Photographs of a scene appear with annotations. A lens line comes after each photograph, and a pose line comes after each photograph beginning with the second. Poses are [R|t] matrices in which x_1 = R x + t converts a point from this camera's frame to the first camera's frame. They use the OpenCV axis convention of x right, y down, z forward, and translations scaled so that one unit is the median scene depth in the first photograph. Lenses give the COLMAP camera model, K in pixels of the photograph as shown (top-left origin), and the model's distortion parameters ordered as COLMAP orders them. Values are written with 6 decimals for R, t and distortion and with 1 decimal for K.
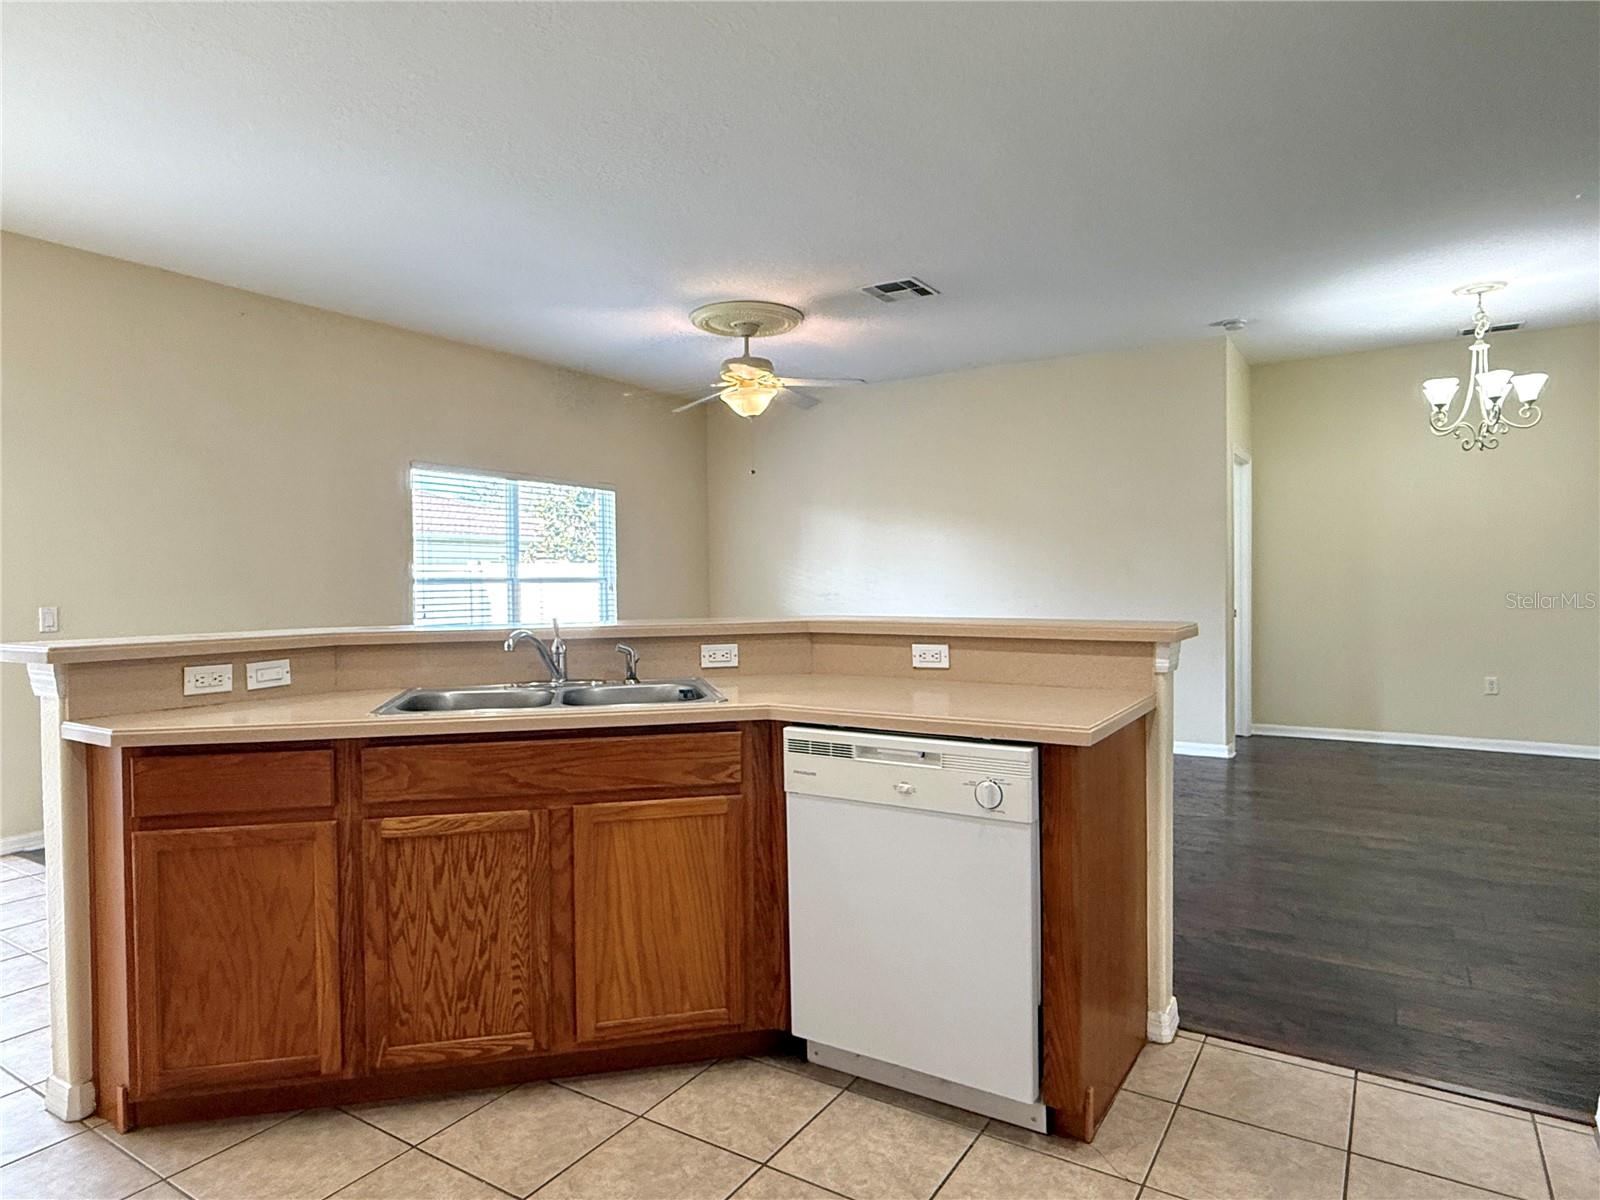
lens RADIAL K [[945.2, 0, 800.2], [0, 945.2, 602.1], [0, 0, 1]] dist [0.005334, 0.001011]
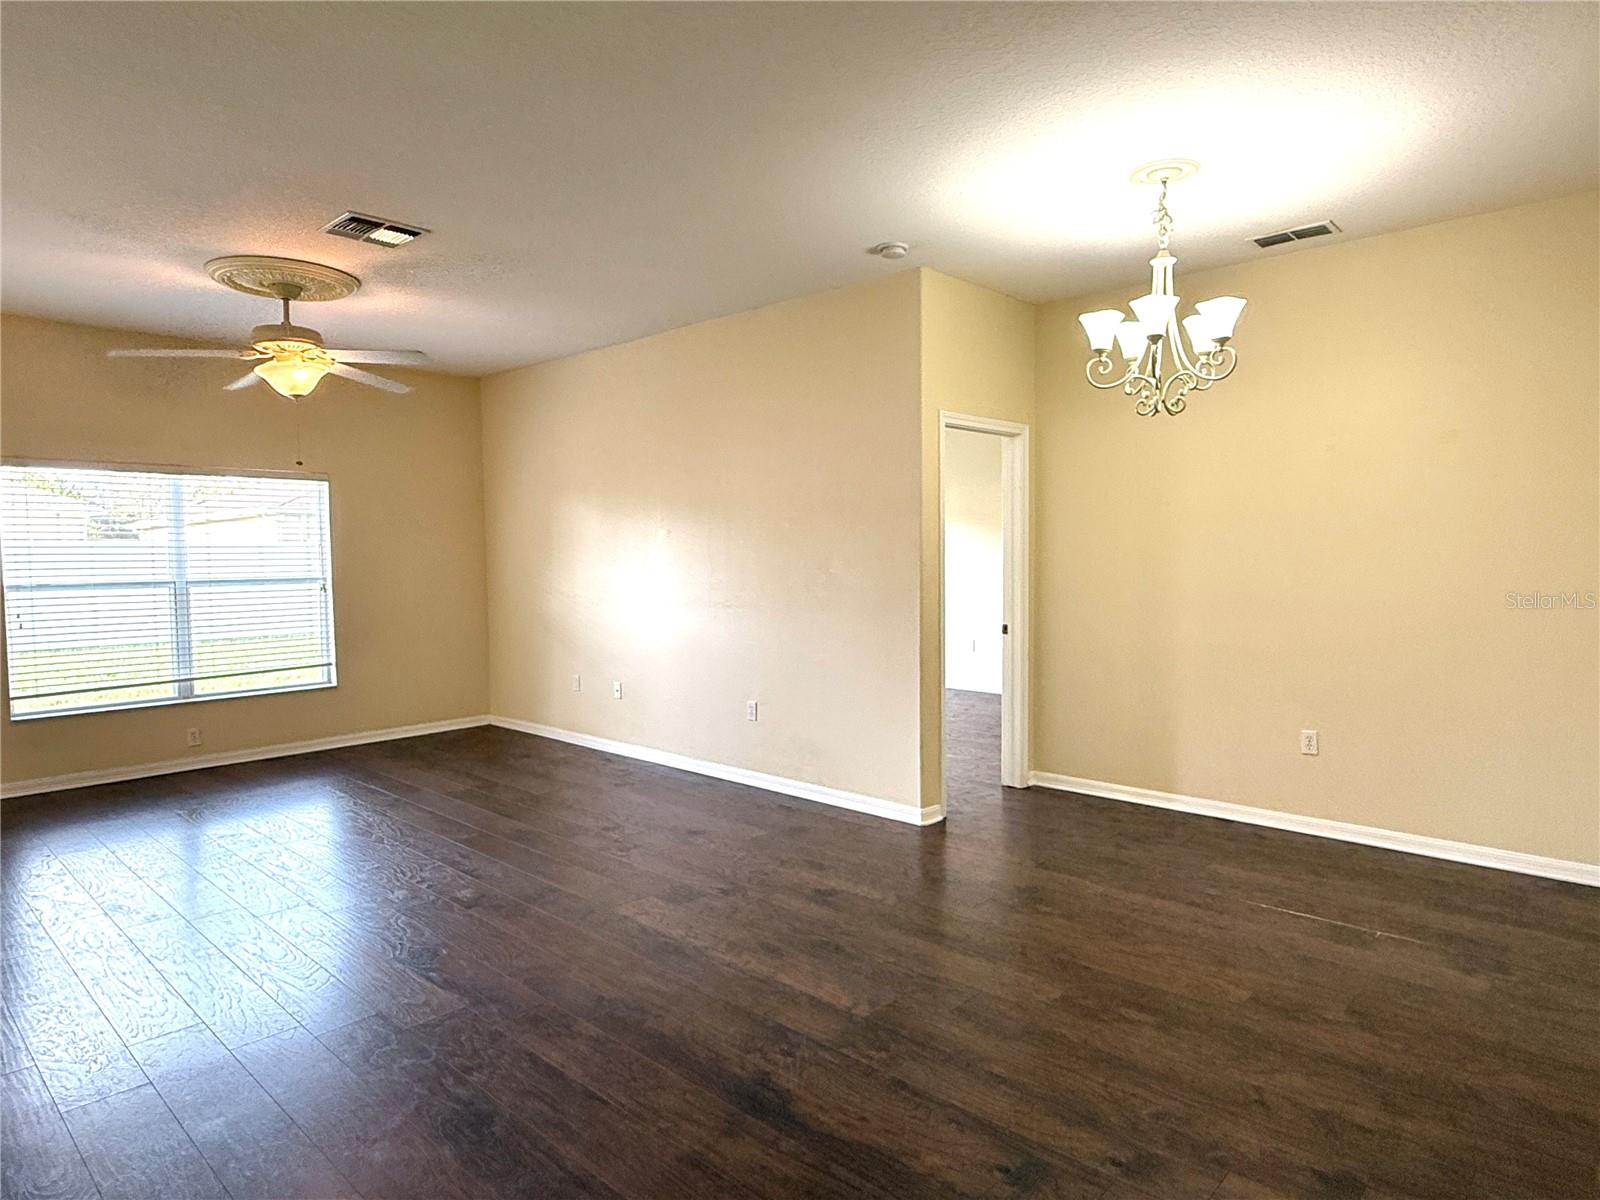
lens RADIAL K [[945.2, 0, 795.3], [0, 945.2, 598.8], [0, 0, 1]] dist [0.005334, 0.001011]
pose [[0.981077, 0.008893, -0.193412, 1.467573], [-0.003386, 0.999580, 0.028786, -0.116918], [0.193587, -0.027586, 0.980695, 0.696411]]
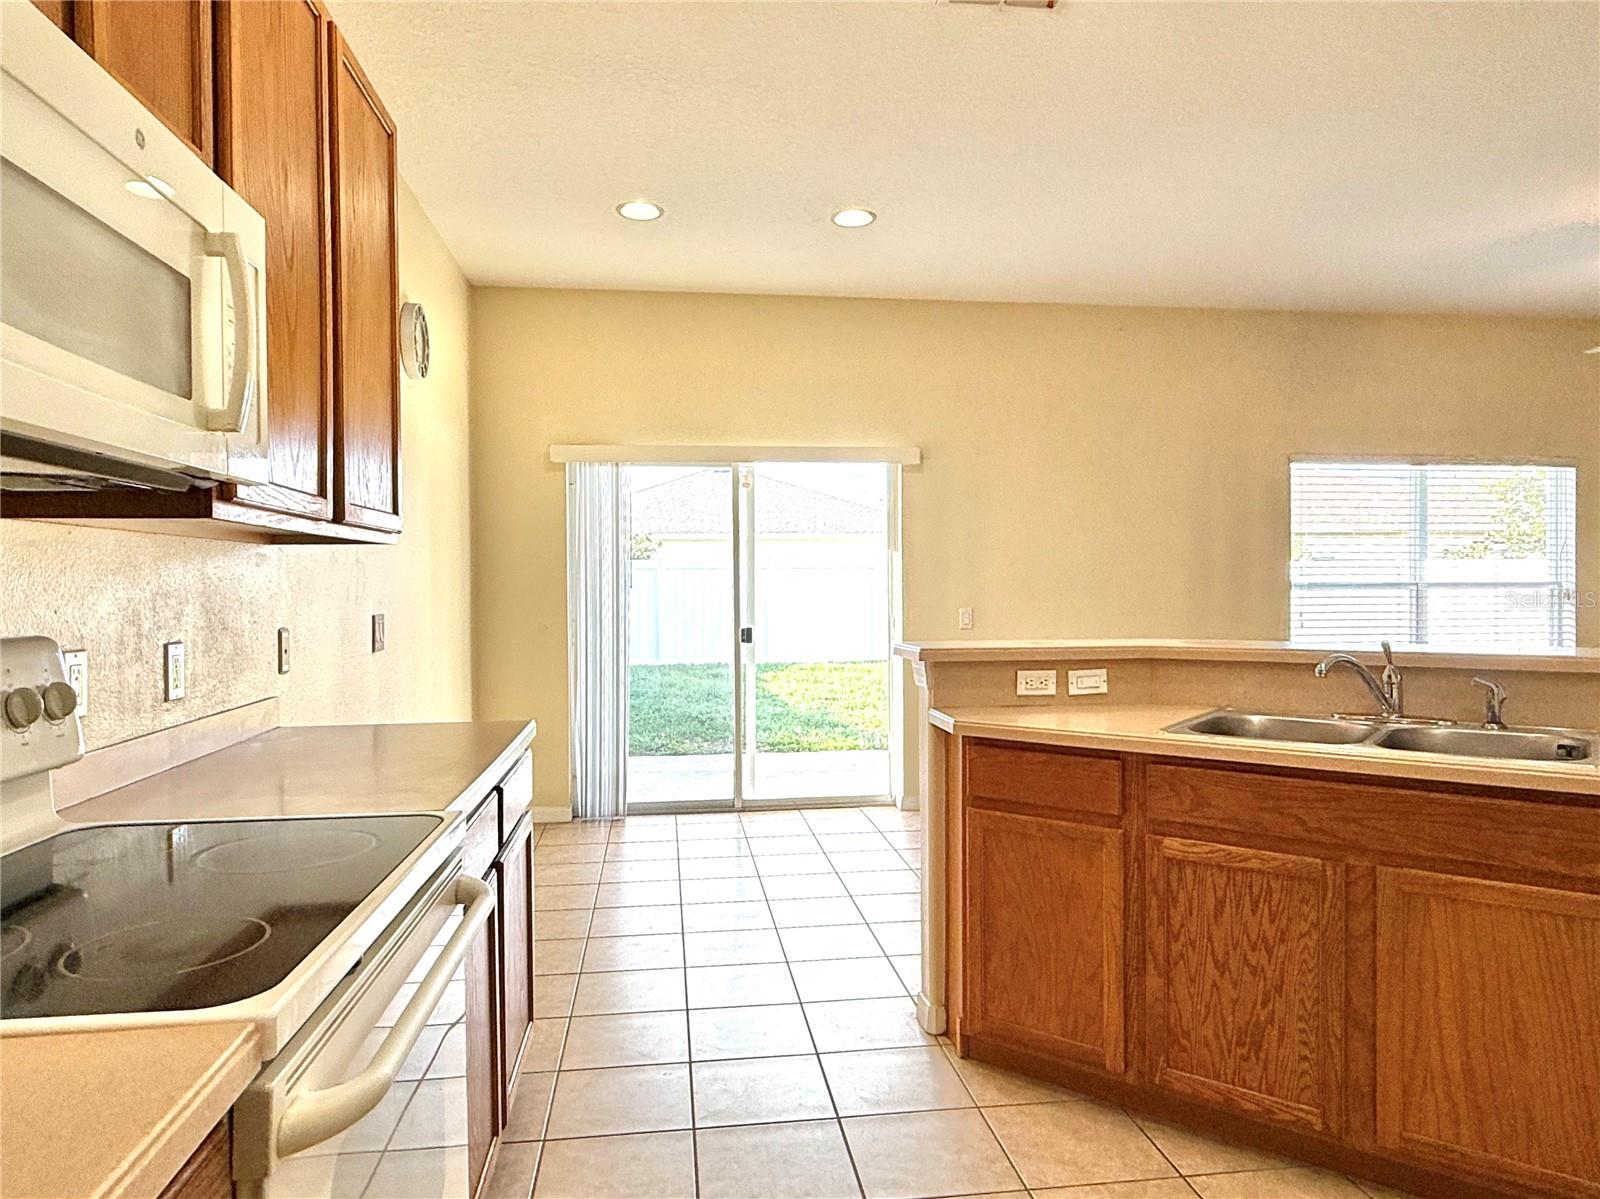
lens RADIAL K [[1042.2, 0, 801.2], [0, 1042.2, 598.4], [0, 0, 1]] dist [-0.001747, 0.003009]
pose [[0.647316, 0.017580, -0.762019, 0.135599], [-0.019925, 0.999783, 0.006140, -0.020719], [0.761962, 0.011208, 0.647525, -0.006428]]
